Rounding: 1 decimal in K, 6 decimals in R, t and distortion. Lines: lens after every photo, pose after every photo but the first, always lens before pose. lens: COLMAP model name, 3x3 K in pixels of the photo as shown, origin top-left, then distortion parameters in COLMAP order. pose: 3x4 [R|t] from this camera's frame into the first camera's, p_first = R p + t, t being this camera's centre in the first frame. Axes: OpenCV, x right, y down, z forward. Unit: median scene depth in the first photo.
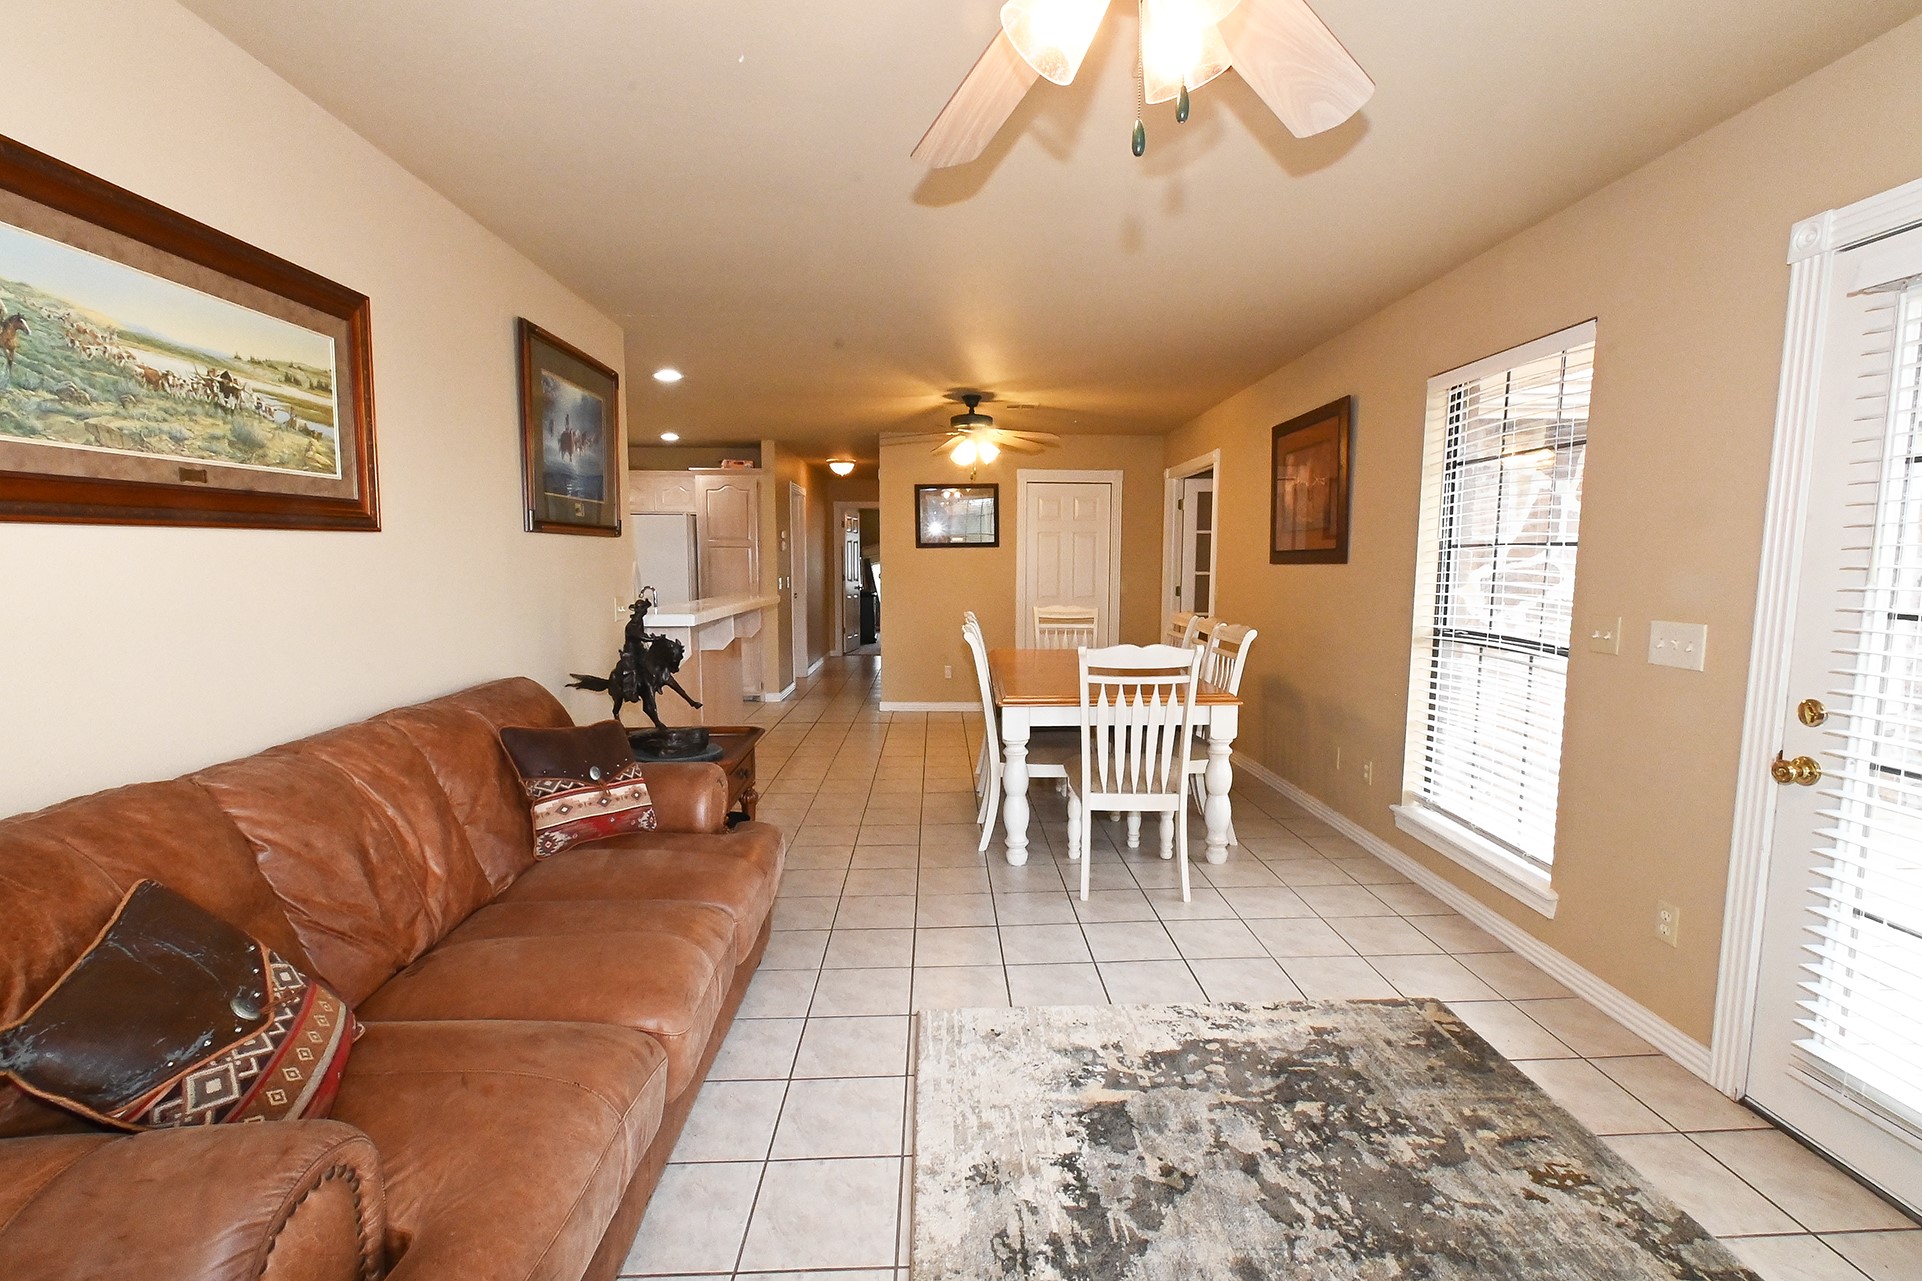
lens RADIAL K [[853.3, 0, 955.4], [0, 853.3, 640.6], [0, 0, 1]] dist [0.006511, -0.000883]
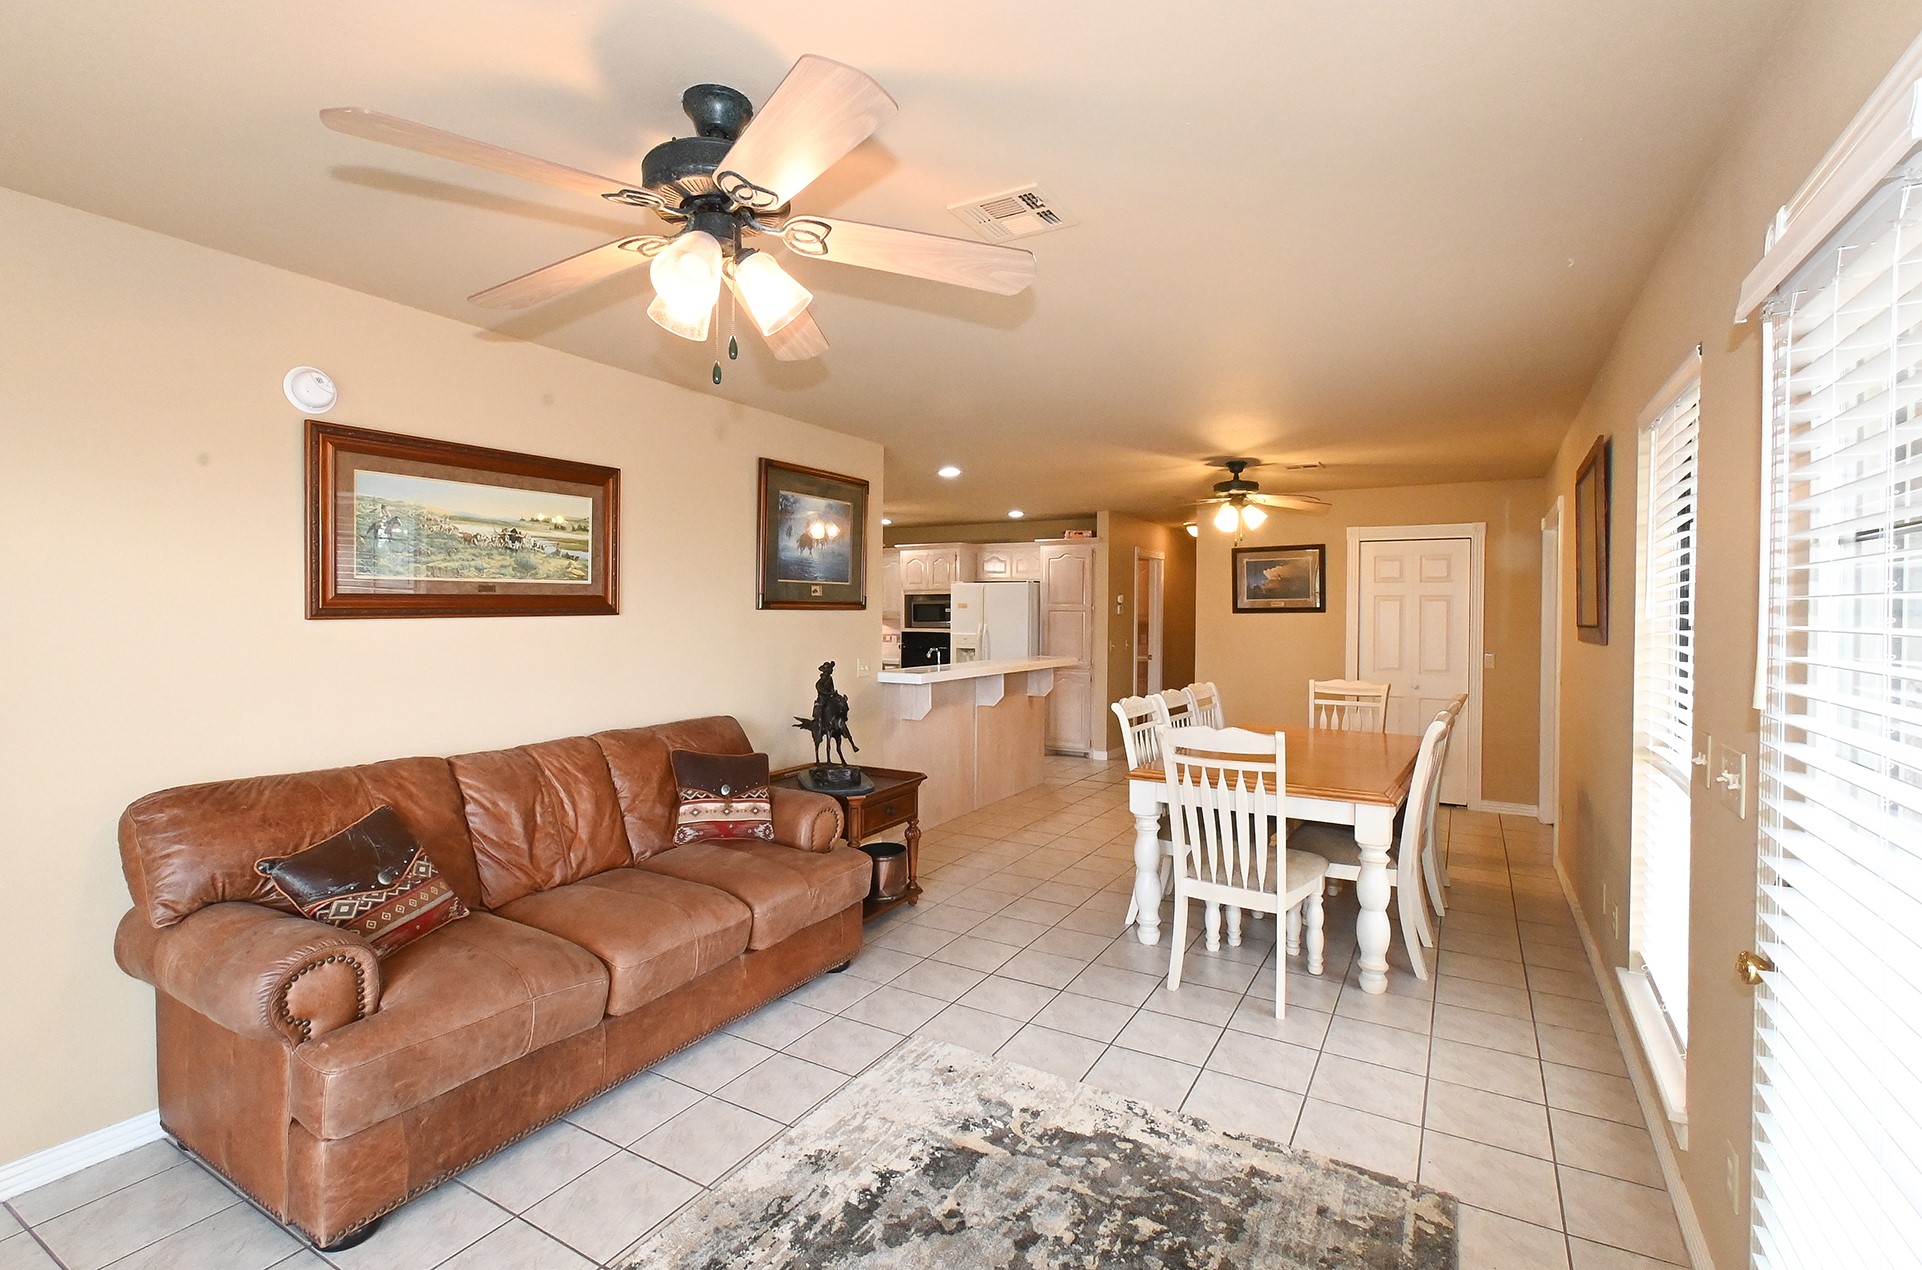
lens RADIAL K [[853.3, 0, 921.3], [0, 853.3, 615.4], [0, 0, 1]] dist [0.006511, -0.000883]
pose [[0.838548, 0.005322, -0.544801, 0.638944], [-0.056774, 0.995362, -0.077662, -0.037333], [0.541861, 0.096054, 0.834961, 0.003091]]
